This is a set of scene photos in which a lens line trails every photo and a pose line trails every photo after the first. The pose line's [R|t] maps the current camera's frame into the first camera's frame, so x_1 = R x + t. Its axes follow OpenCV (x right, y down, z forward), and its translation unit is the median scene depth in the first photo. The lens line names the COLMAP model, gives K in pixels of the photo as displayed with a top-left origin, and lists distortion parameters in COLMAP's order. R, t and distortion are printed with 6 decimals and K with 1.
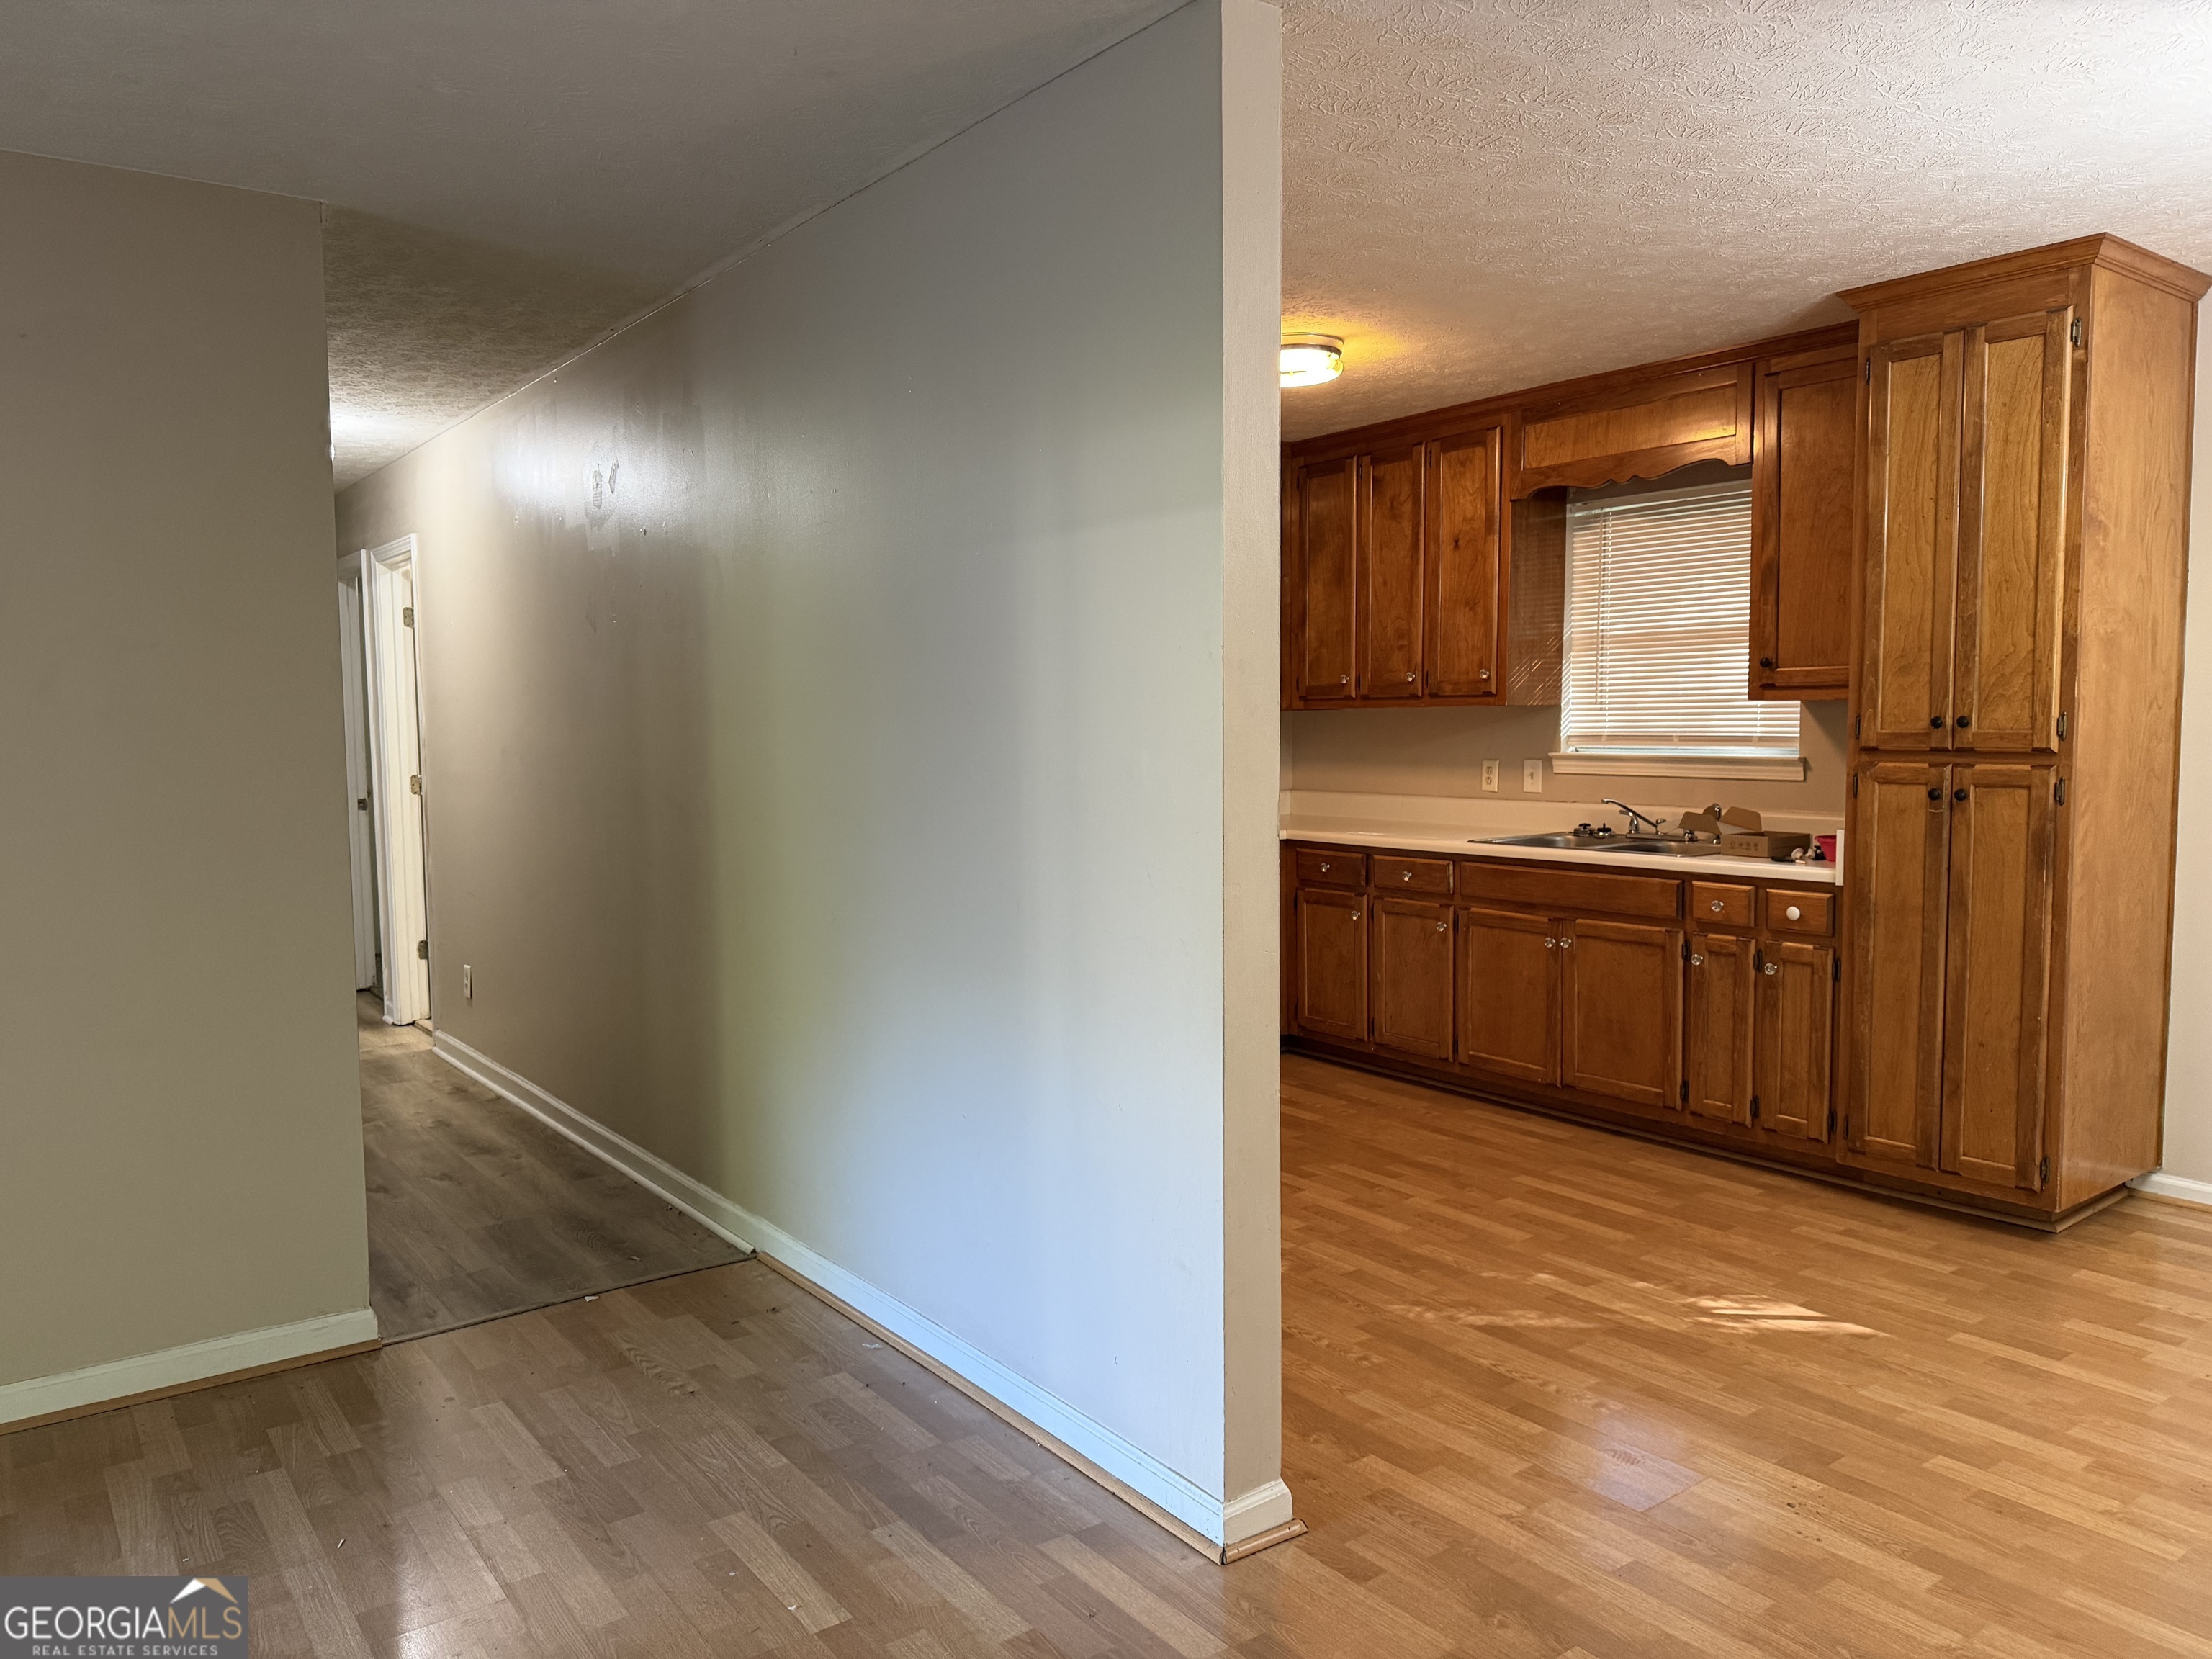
lens RADIAL K [[1551.5, 0, 1119.0], [0, 1551.5, 833.5], [0, 0, 1]] dist [0.033490, -0.058662]
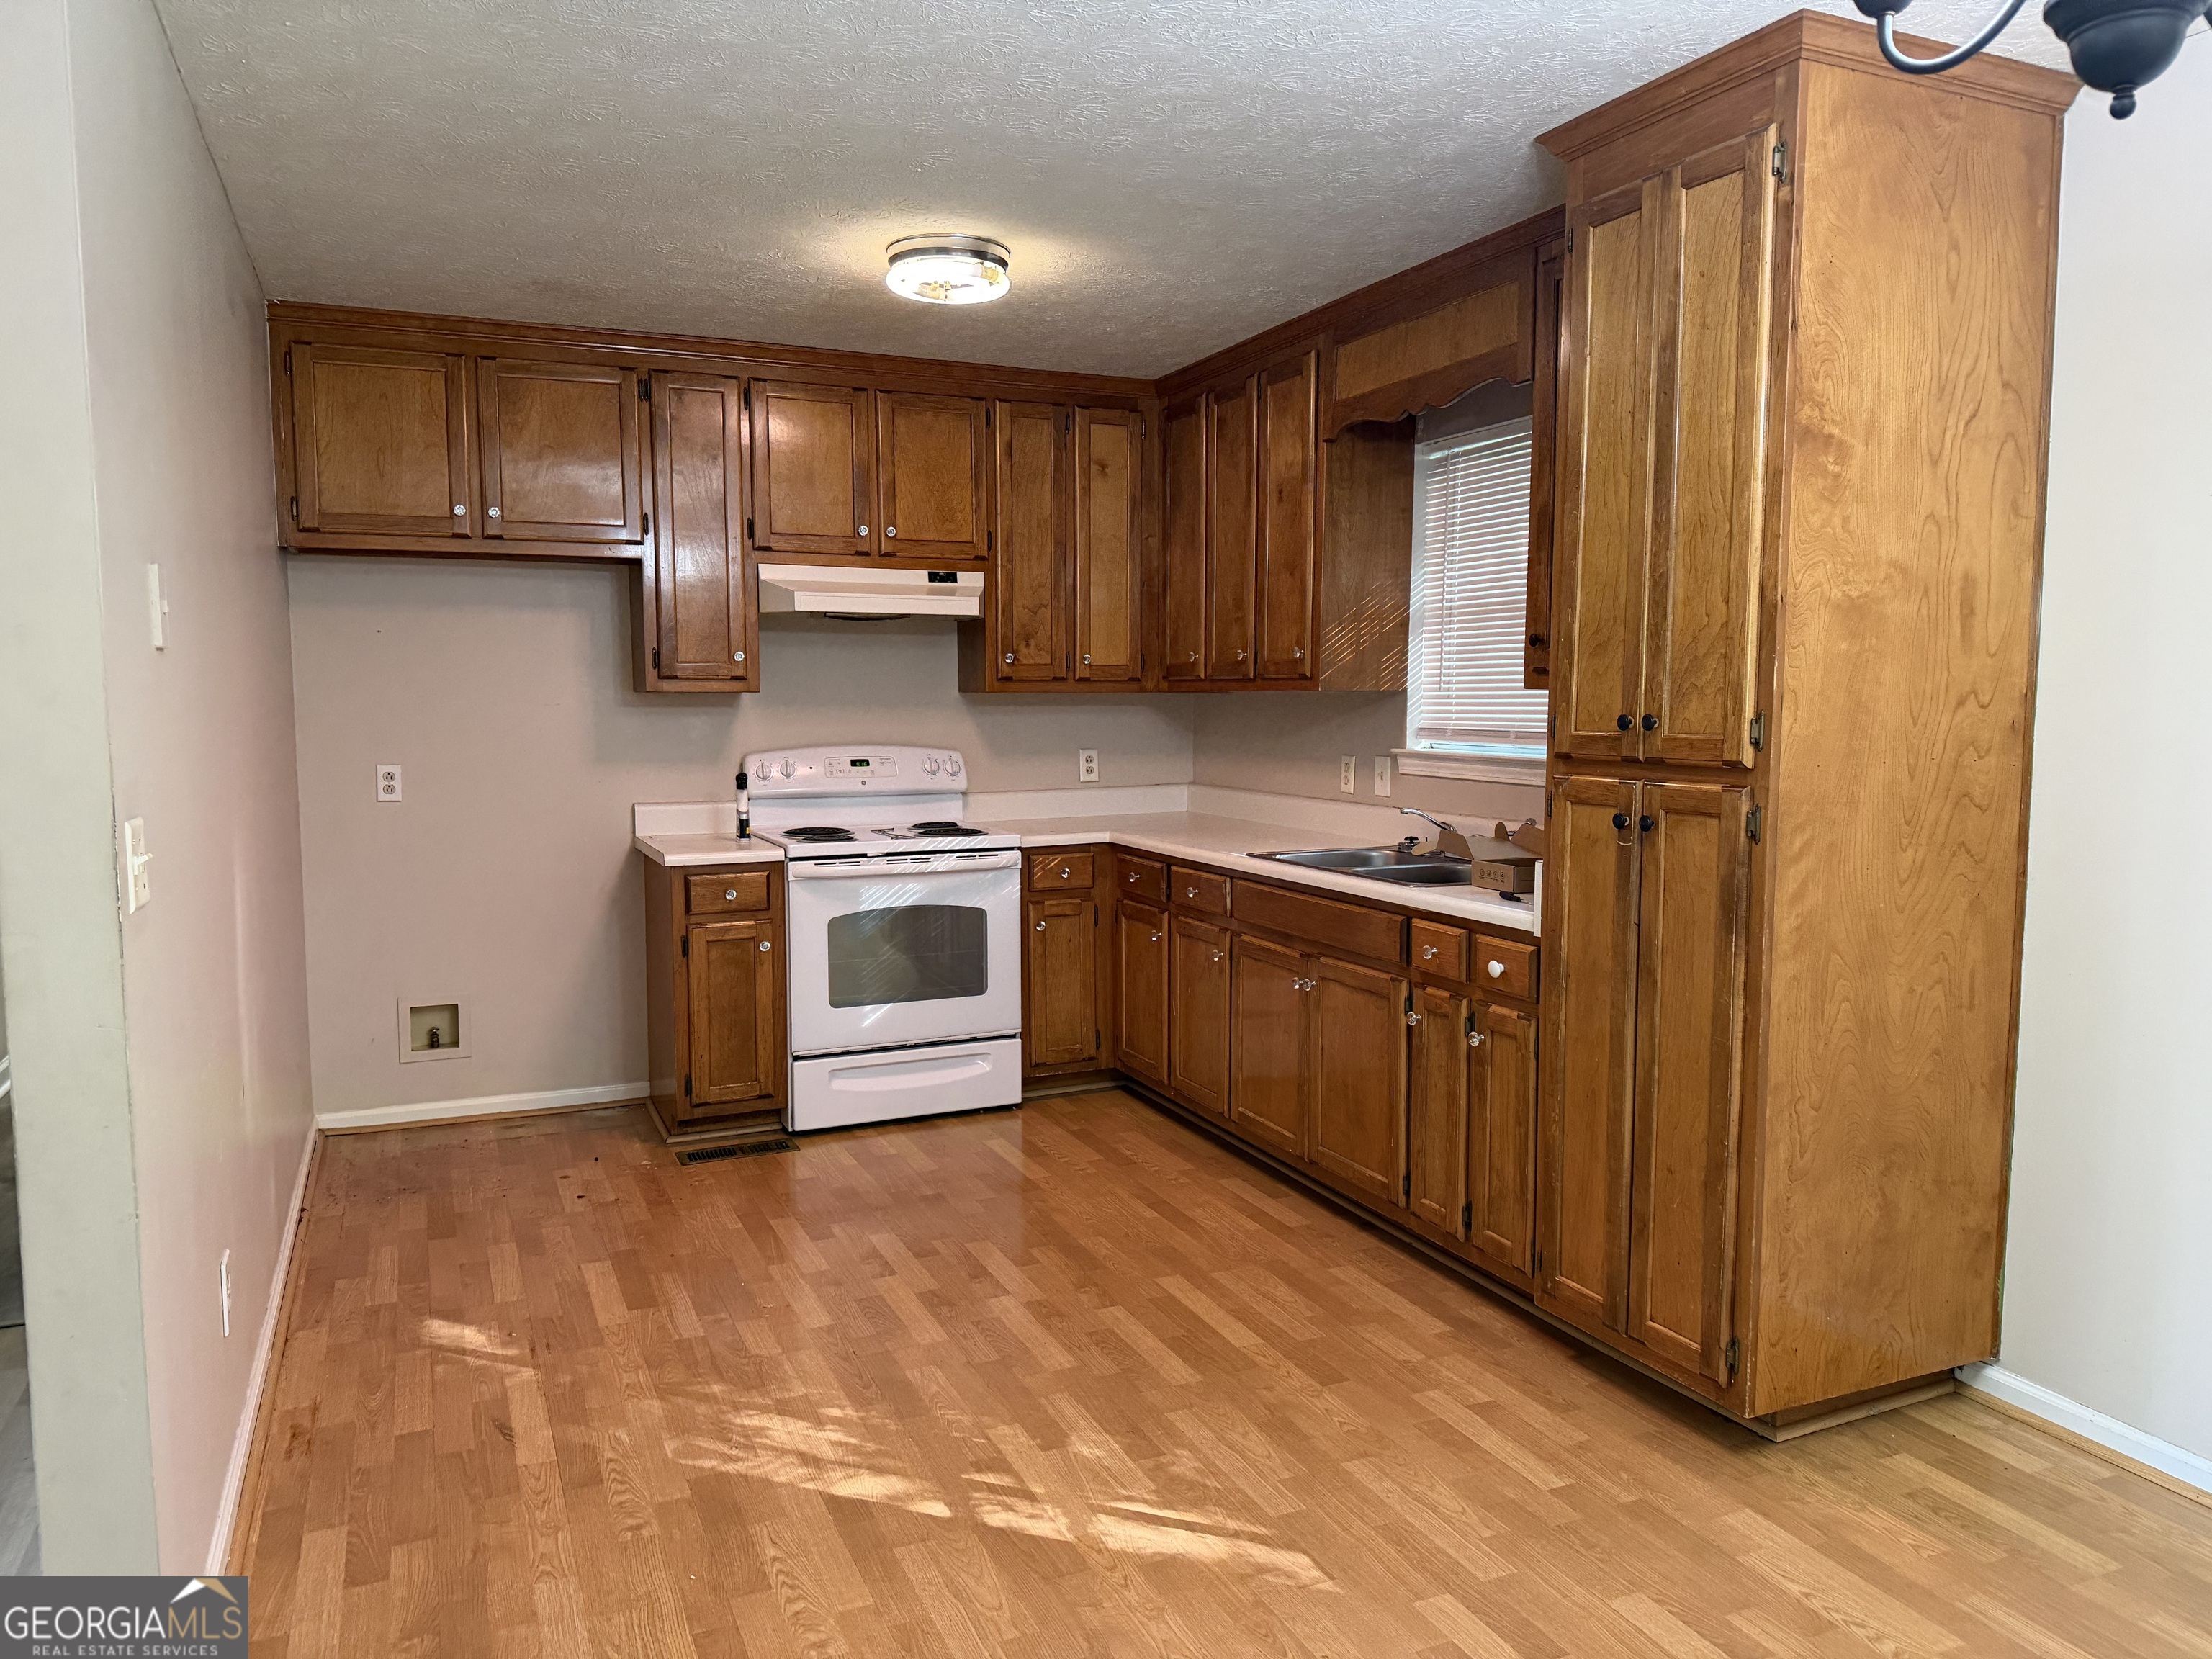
lens RADIAL K [[1551.5, 0, 1115.8], [0, 1551.5, 824.6], [0, 0, 1]] dist [0.033490, -0.058662]
pose [[0.975469, 0.031013, -0.217940, 0.445404], [-0.028937, 0.999500, 0.012712, -0.025526], [0.218225, -0.006094, 0.975879, 0.236130]]
